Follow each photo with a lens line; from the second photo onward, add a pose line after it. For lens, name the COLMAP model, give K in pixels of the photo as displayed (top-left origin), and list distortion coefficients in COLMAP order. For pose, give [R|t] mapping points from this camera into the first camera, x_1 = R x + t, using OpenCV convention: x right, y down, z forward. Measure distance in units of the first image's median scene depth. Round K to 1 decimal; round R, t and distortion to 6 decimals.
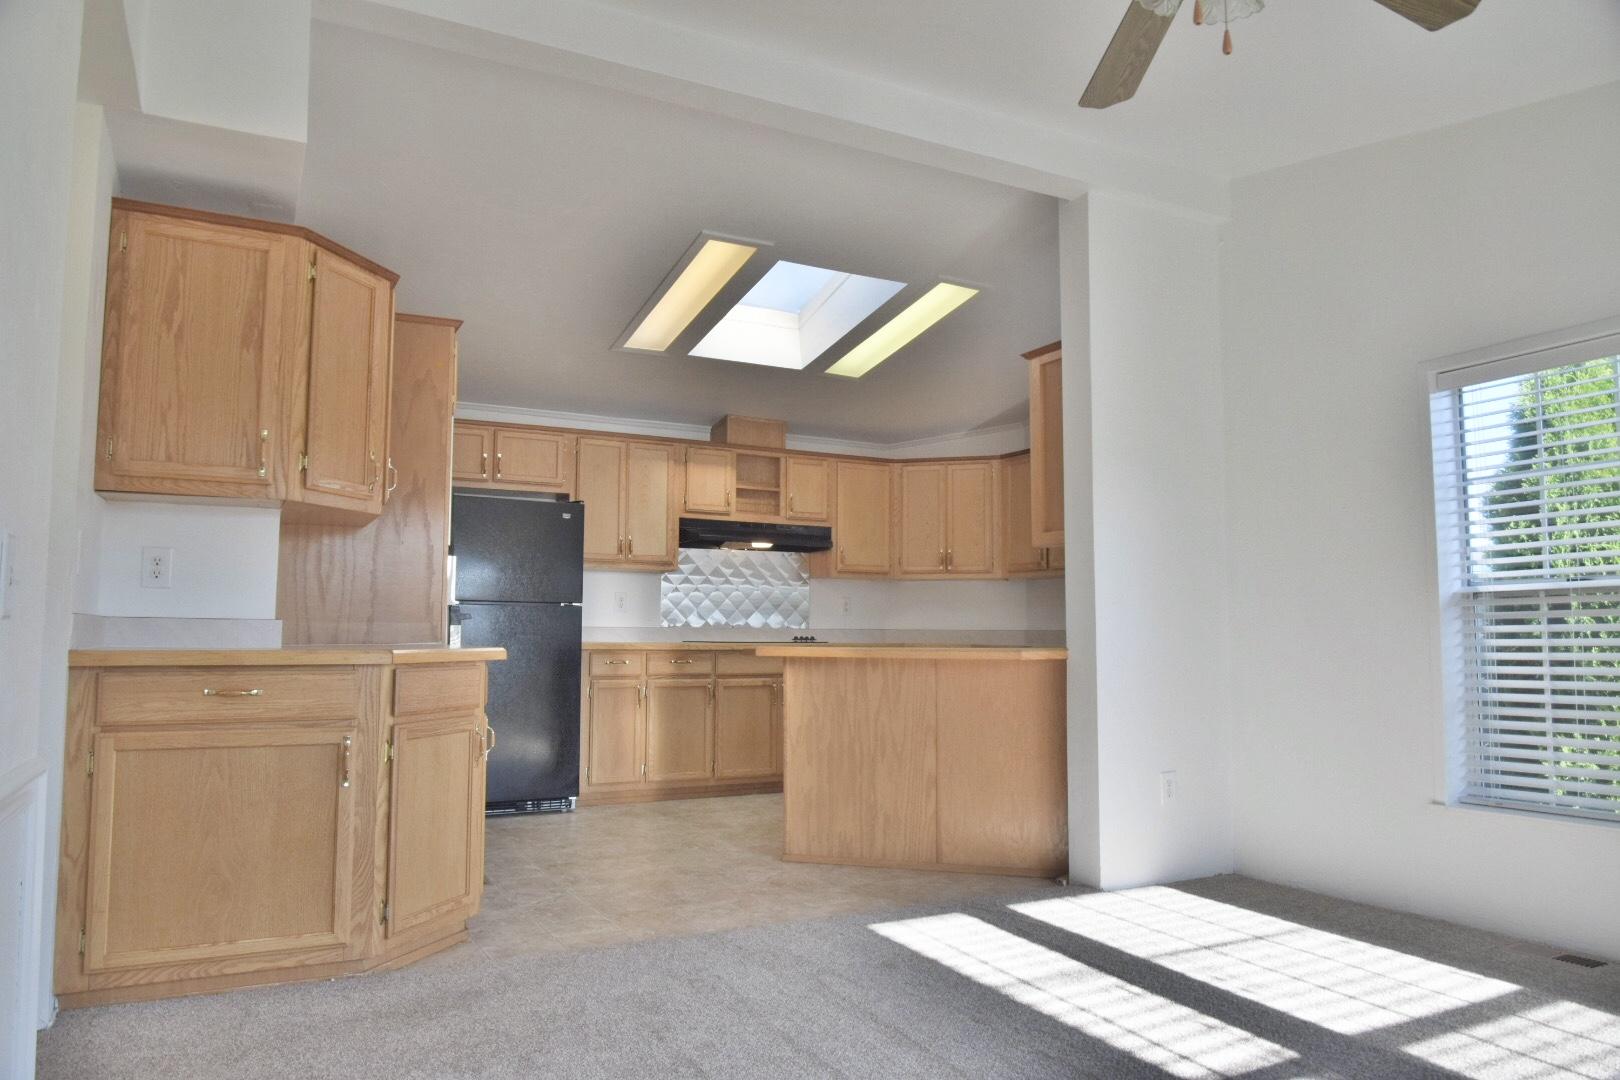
lens RADIAL K [[1089.1, 0, 819.0], [0, 1089.1, 546.0], [0, 0, 1]] dist [-0.041498, 0.012293]
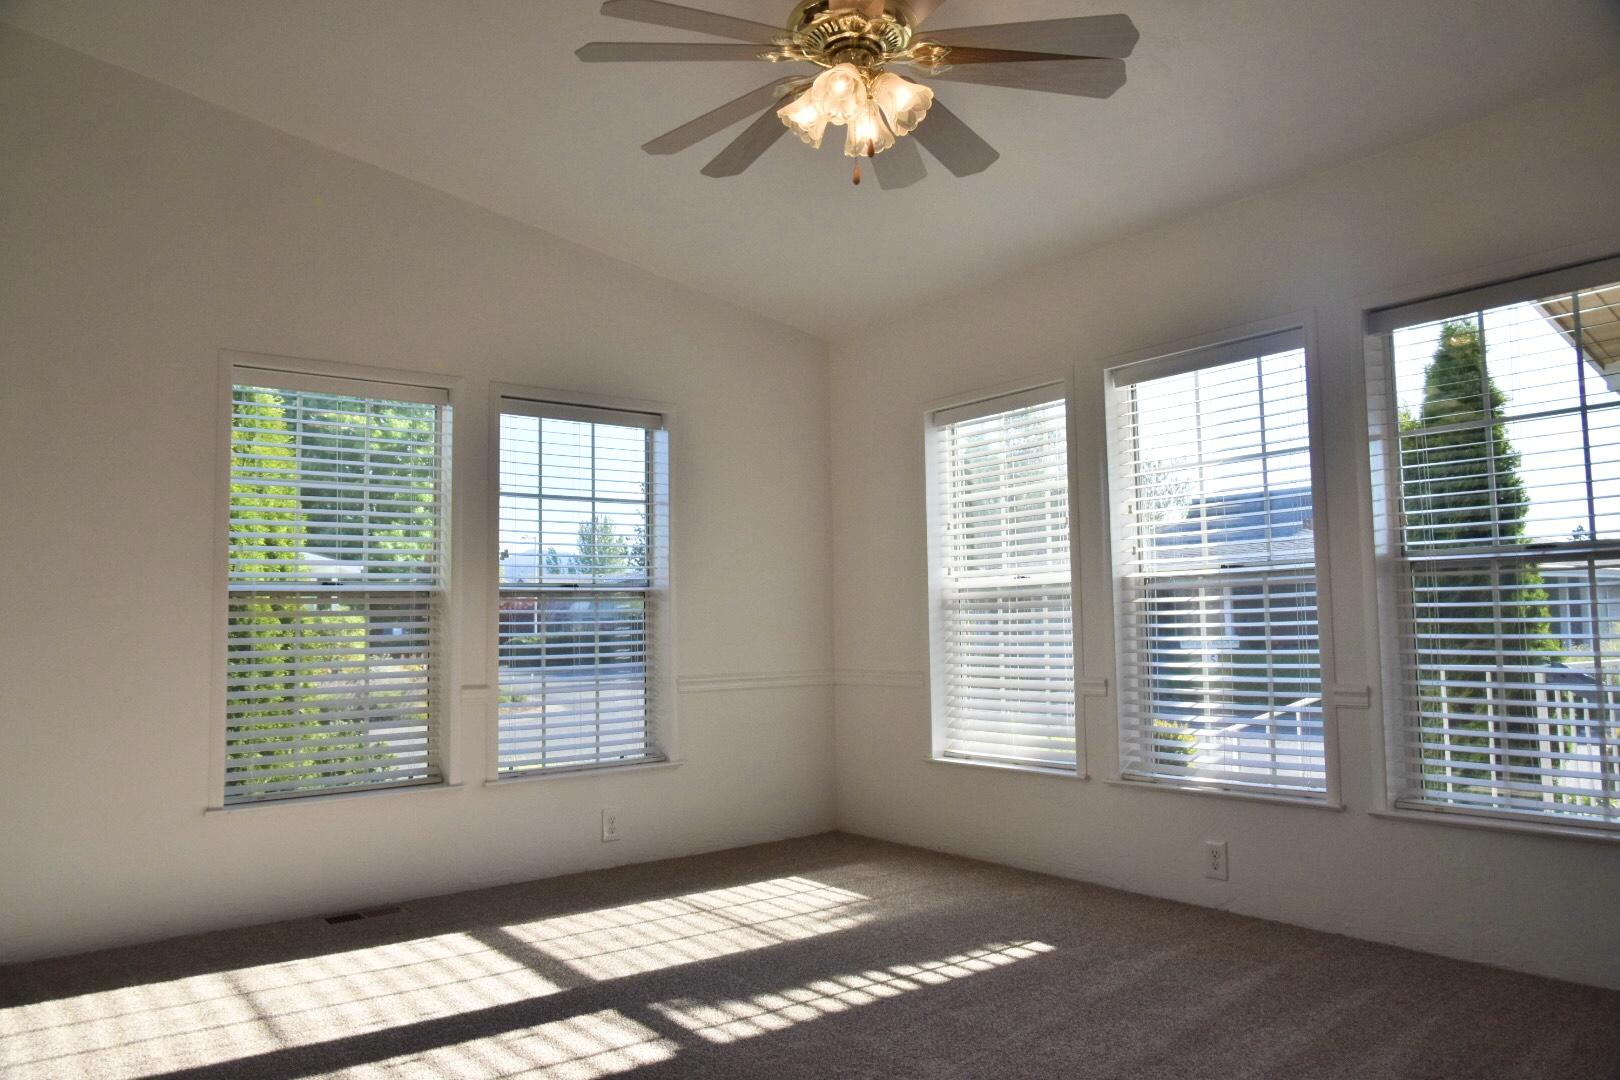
lens RADIAL K [[1089.1, 0, 815.8], [0, 1089.1, 536.8], [0, 0, 1]] dist [-0.041498, 0.012293]
pose [[-0.207787, 0.078416, 0.975026, -0.632836], [-0.082621, 0.991813, -0.097374, 0.061122], [-0.974679, -0.100791, -0.199607, 0.902323]]
